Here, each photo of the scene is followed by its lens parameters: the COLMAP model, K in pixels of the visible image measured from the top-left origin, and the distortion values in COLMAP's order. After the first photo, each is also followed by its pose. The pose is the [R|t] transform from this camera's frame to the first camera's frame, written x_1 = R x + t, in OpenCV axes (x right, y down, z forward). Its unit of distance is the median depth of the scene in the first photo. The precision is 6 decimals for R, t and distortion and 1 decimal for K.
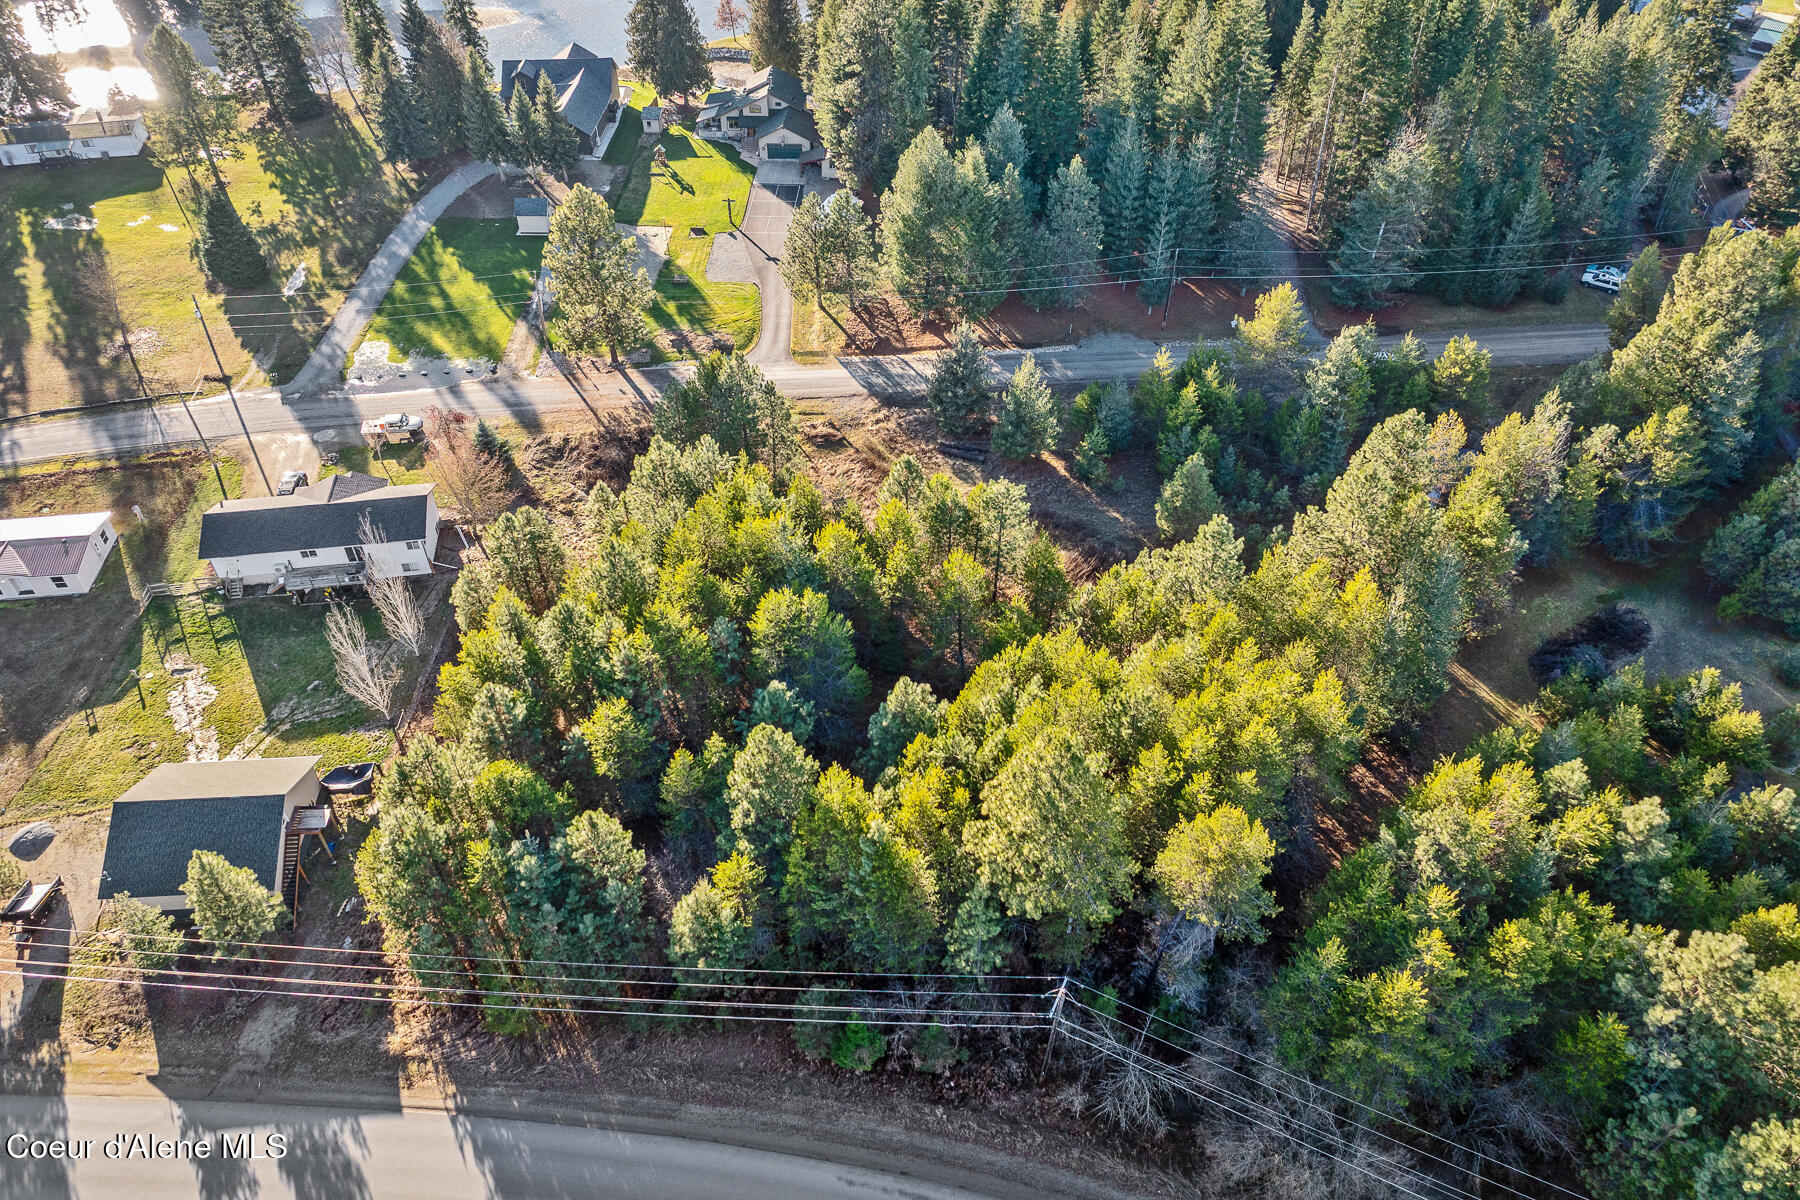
lens RADIAL K [[1203.7, 0, 909.7], [0, 1203.7, 598.4], [0, 0, 1]] dist [-0.032865, 0.007796]
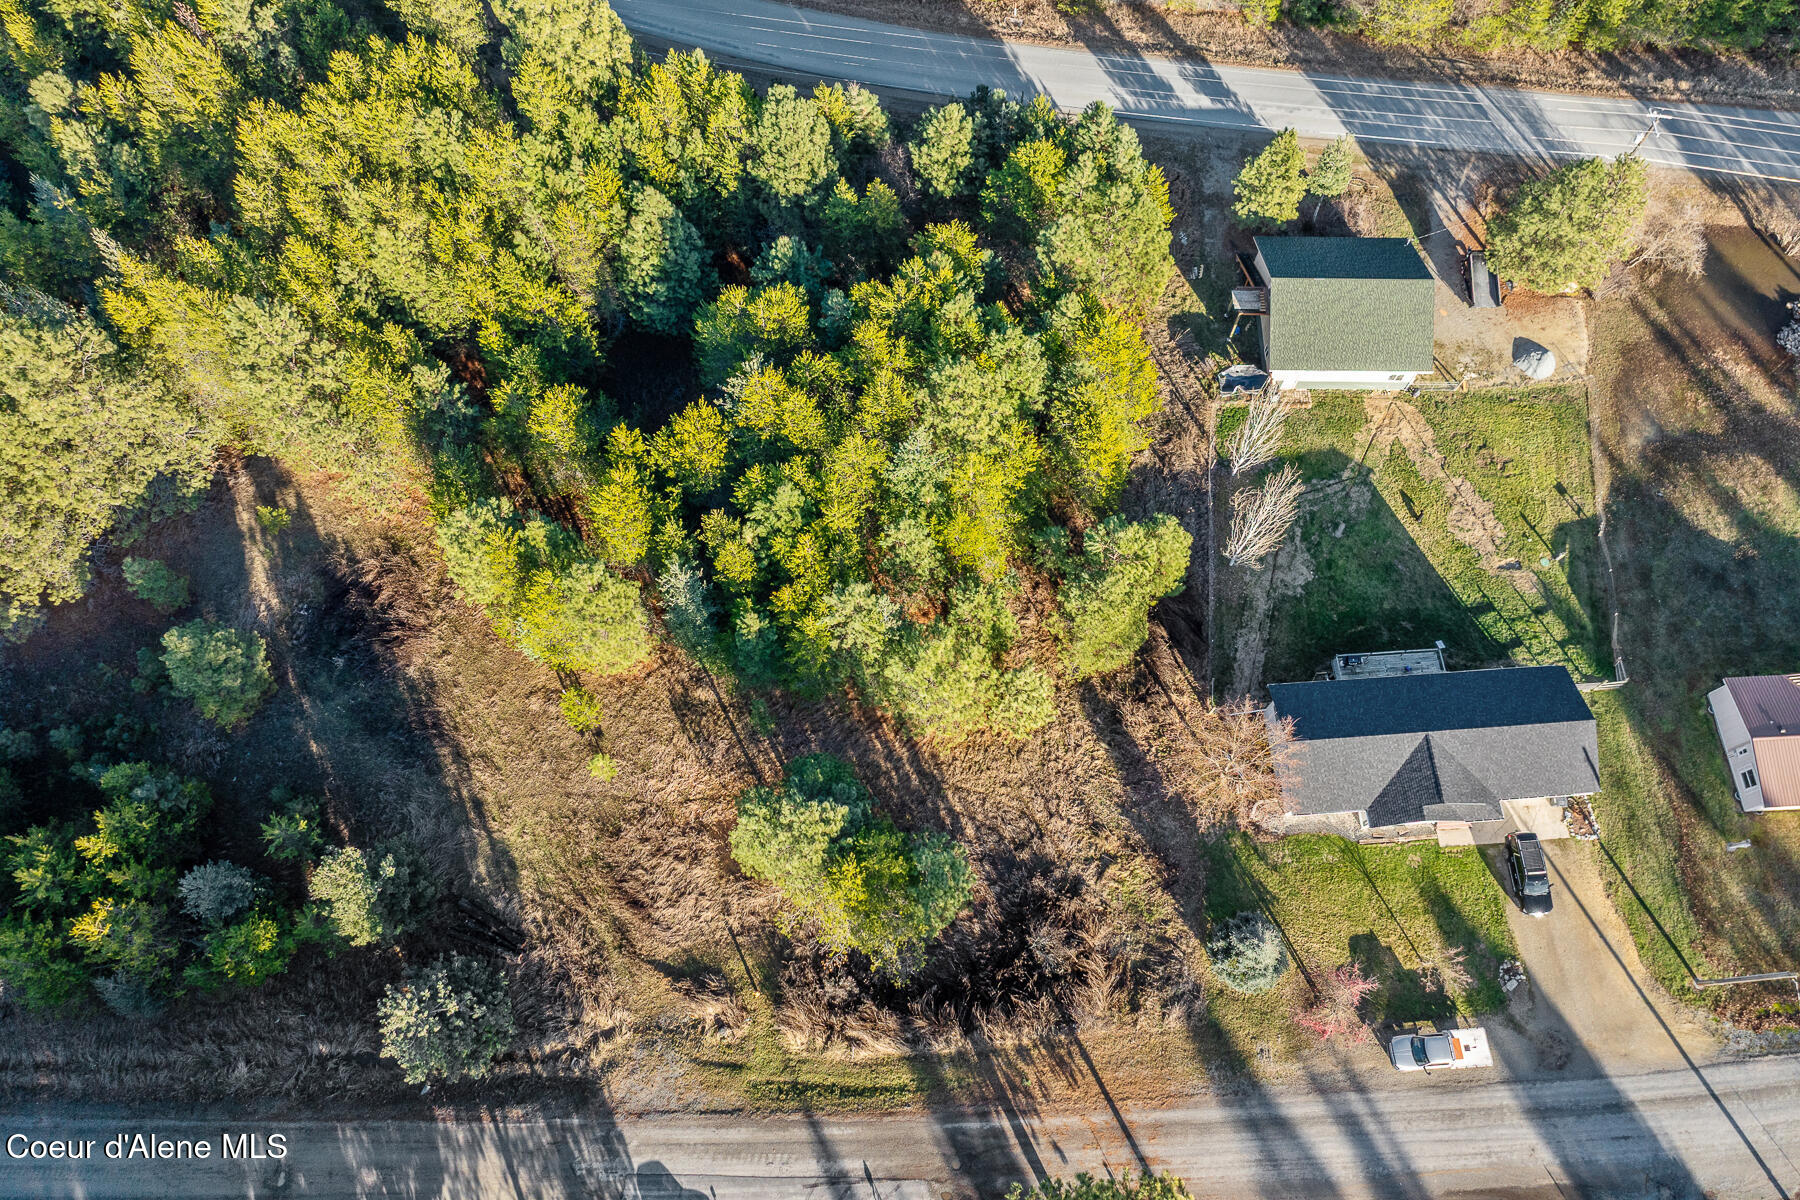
lens RADIAL K [[1203.7, 0, 908.8], [0, 1203.7, 598.5], [0, 0, 1]] dist [-0.032865, 0.007796]
pose [[-0.996646, -0.073643, 0.035680, -0.180121], [0.060687, -0.372665, 0.925979, -0.612408], [-0.054895, 0.925039, 0.375885, 0.592836]]
